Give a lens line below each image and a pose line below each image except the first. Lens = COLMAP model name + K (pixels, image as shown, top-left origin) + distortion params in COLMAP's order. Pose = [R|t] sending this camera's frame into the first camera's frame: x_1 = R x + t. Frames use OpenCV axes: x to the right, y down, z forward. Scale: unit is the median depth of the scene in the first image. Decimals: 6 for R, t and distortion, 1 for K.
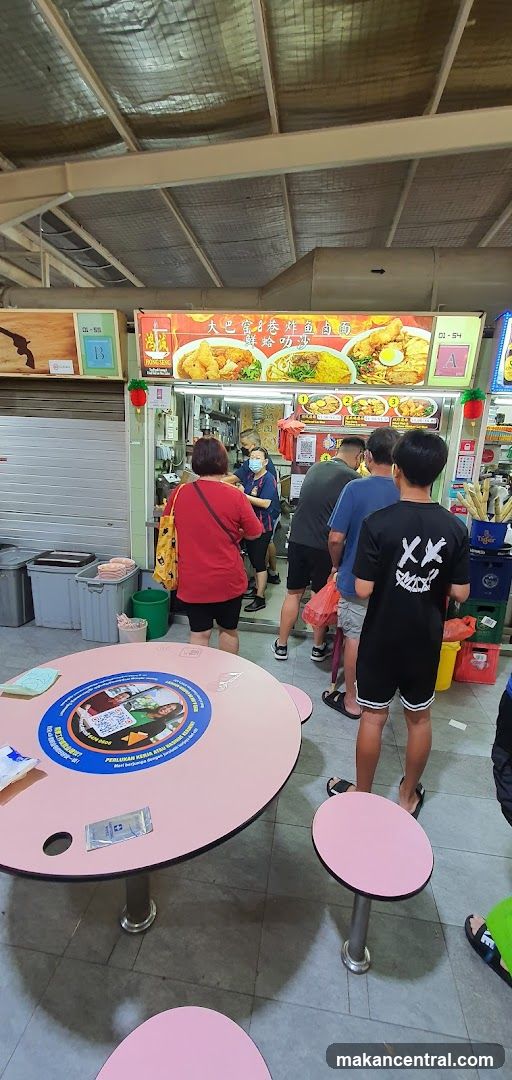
lens RADIAL K [[430.0, 0, 258.1], [0, 430.0, 538.3], [0, 0, 1]] dist [0.003974, -0.000683]
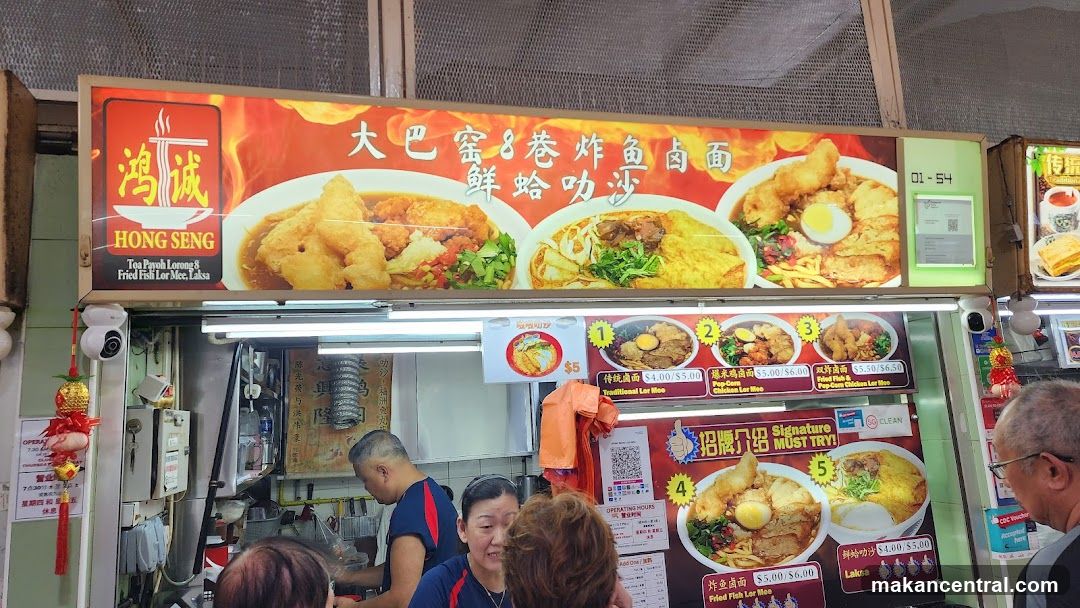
lens RADIAL K [[726.9, 0, 532.6], [0, 726.9, 288.5], [0, 0, 1]] dist [0.097216, -0.088452]
pose [[0.907867, -0.026311, 0.418431, -0.220383], [0.180418, 0.925411, -0.333263, -0.170632], [-0.378452, 0.378051, 0.844897, 0.505184]]
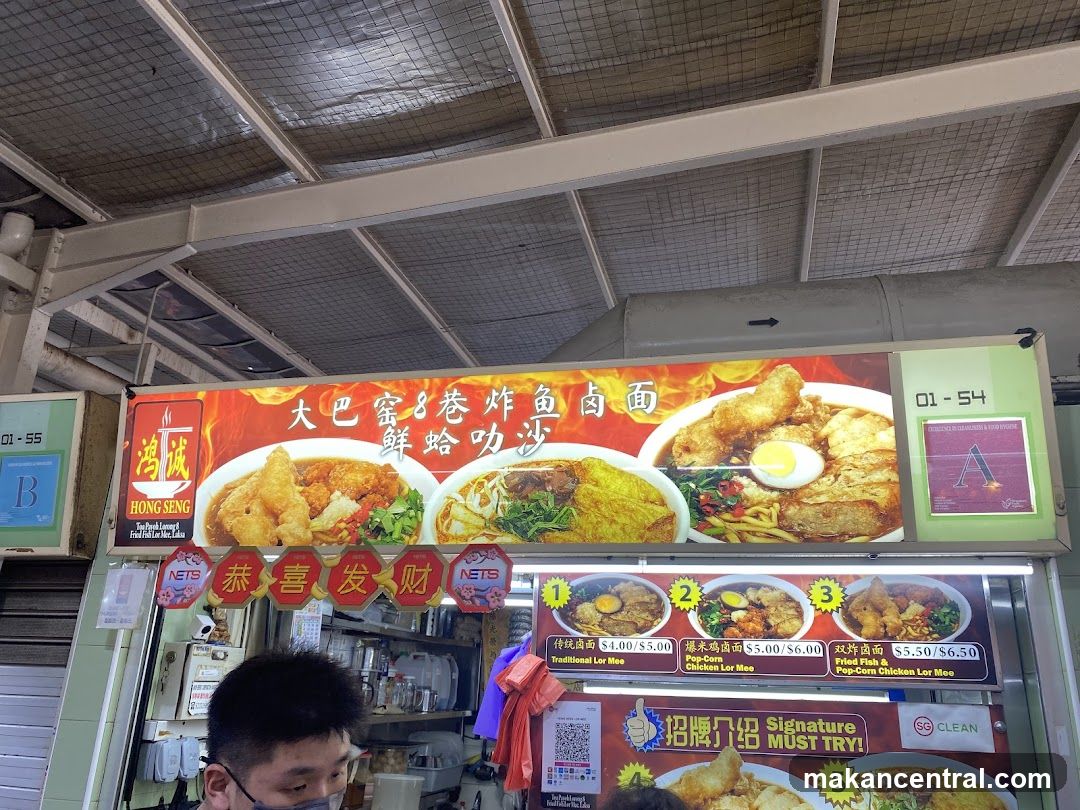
lens RADIAL K [[821.8, 0, 548.1], [0, 821.8, 398.4], [0, 0, 1]] dist [0.061480, -0.100450]
pose [[0.995459, -0.044683, -0.084054, 0.168781], [-0.006087, 0.851302, -0.524641, -0.116282], [0.094998, 0.522771, 0.847164, 0.380835]]
